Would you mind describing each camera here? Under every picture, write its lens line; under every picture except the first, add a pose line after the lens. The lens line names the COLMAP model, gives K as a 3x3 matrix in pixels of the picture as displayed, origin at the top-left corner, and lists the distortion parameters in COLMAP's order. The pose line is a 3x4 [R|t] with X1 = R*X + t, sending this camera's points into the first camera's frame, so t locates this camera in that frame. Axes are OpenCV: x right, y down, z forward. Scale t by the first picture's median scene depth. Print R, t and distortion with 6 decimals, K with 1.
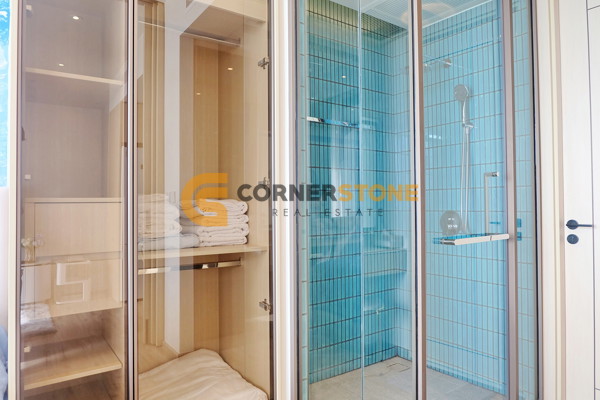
lens RADIAL K [[406.0, 0, 300.0], [0, 406.0, 201.0], [0, 0, 1]] dist [-0.038554, 0.032837]
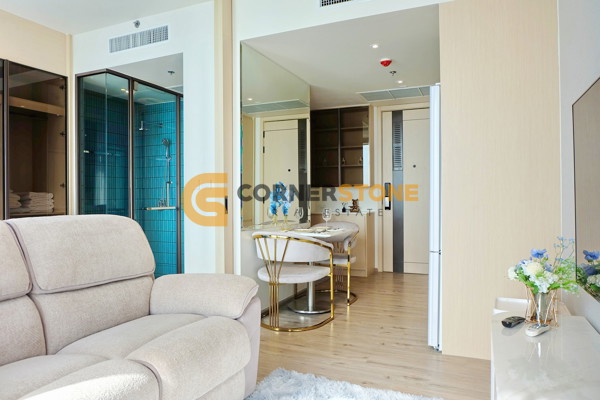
lens RADIAL K [[406.0, 0, 306.2], [0, 406.0, 197.6], [0, 0, 1]] dist [-0.038554, 0.032837]
pose [[0.860032, 0.004313, 0.510222, -0.063715], [-0.010844, 0.999893, 0.009827, -0.011571], [-0.510124, -0.013985, 0.859987, -1.701136]]
